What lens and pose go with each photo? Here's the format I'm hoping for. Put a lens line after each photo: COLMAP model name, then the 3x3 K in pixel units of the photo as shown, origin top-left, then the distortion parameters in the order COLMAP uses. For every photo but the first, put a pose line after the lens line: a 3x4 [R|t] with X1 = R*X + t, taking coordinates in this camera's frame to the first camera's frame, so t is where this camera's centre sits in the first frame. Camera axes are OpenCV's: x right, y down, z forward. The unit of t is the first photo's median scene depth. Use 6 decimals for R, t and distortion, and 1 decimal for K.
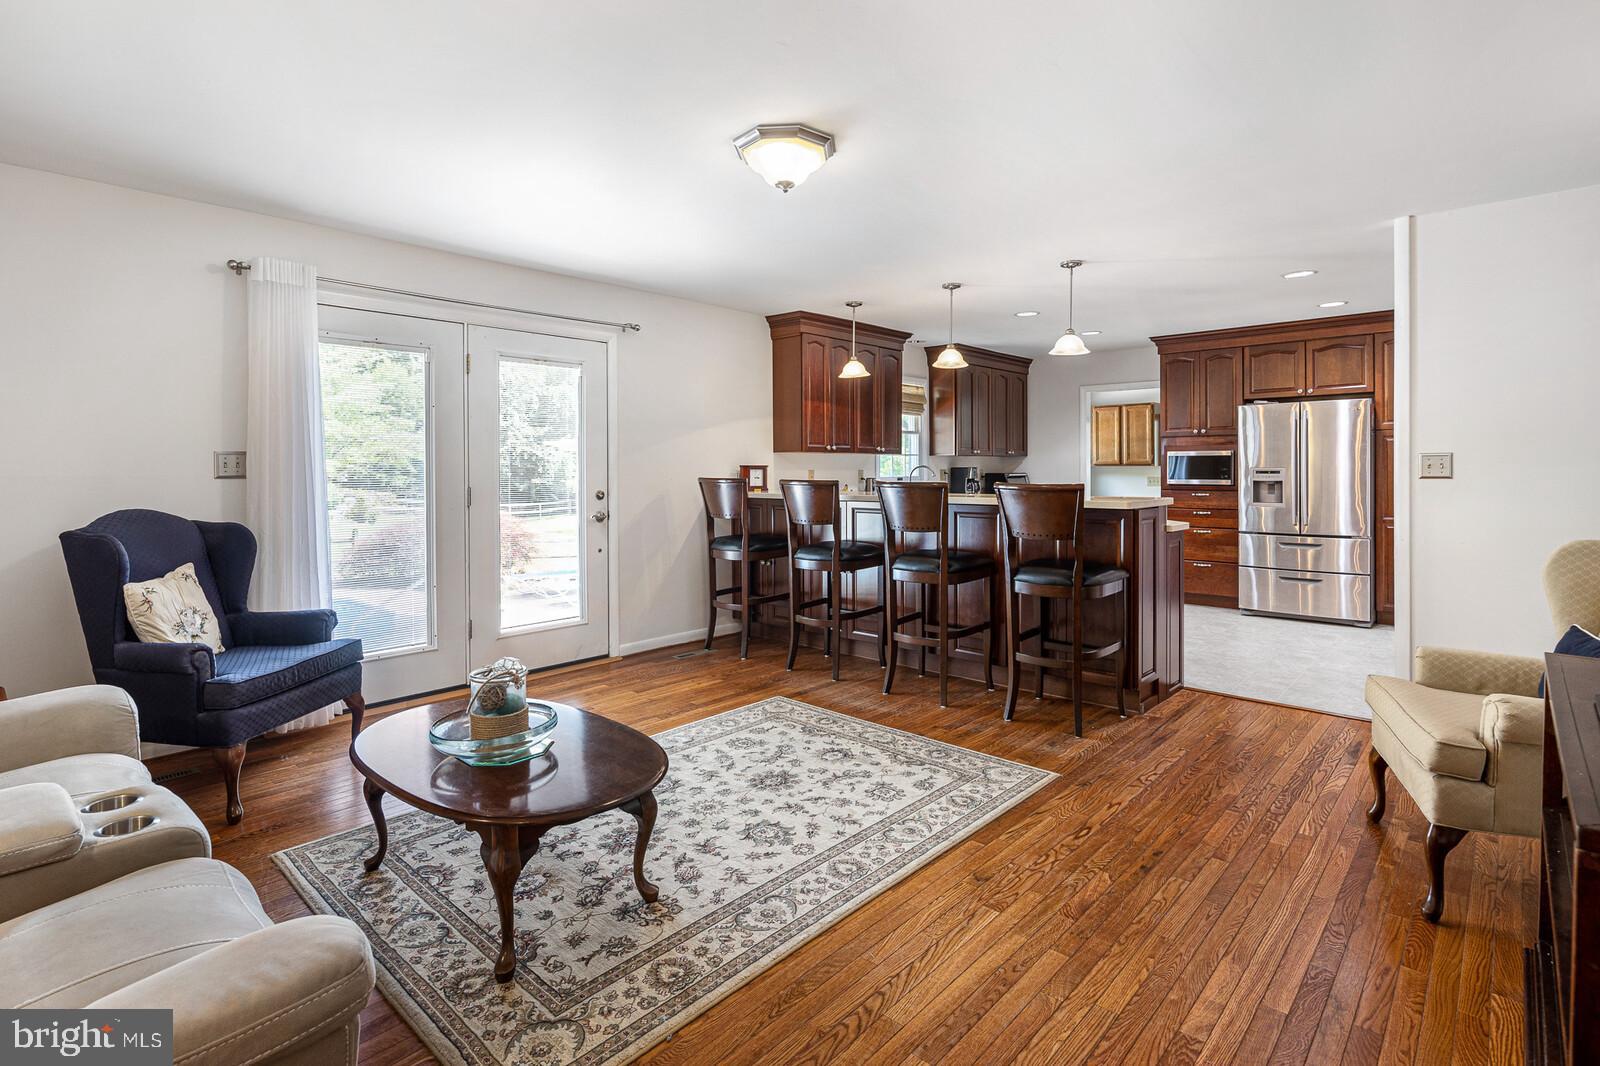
lens RADIAL K [[783.7, 0, 802.2], [0, 783.7, 476.4], [0, 0, 1]] dist [0.000881, 0.000138]
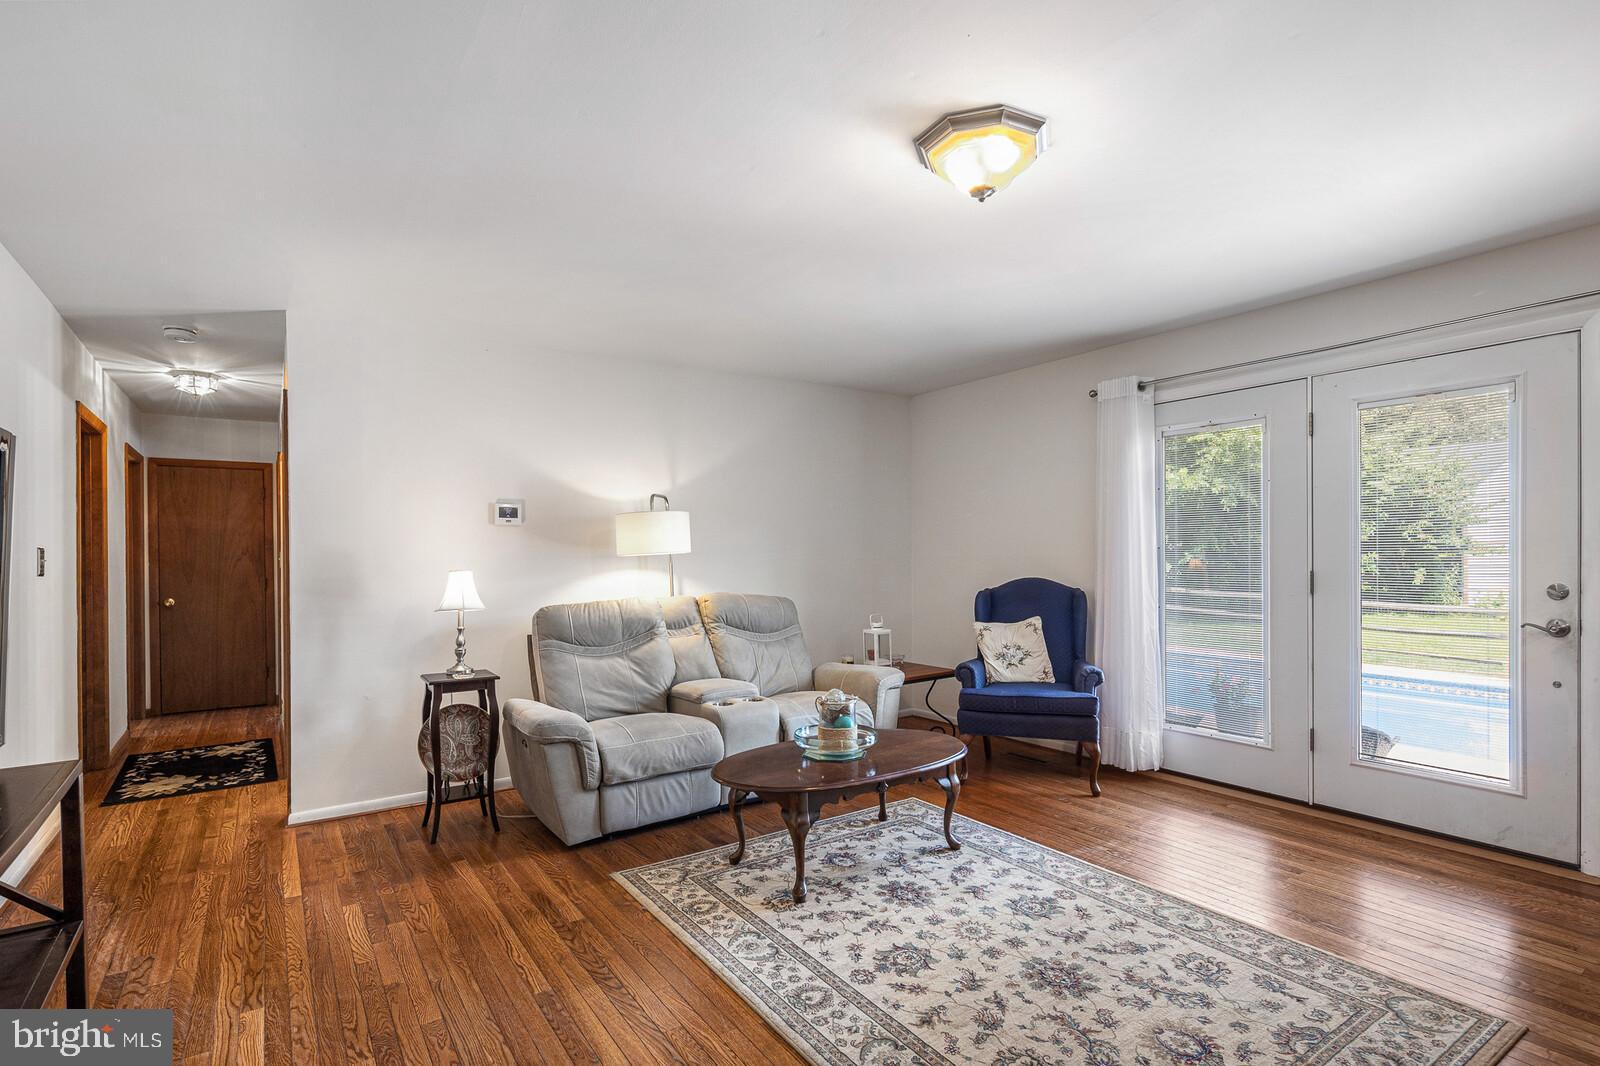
lens RADIAL K [[774.6, 0, 801.9], [0, 774.6, 555.4], [0, 0, 1]] dist [-0.000183, 0.000003]
pose [[-0.229131, 0.007727, -0.973365, 0.852965], [-0.000834, 0.999967, 0.008135, -0.015268], [0.973395, 0.002675, -0.229117, 1.099872]]
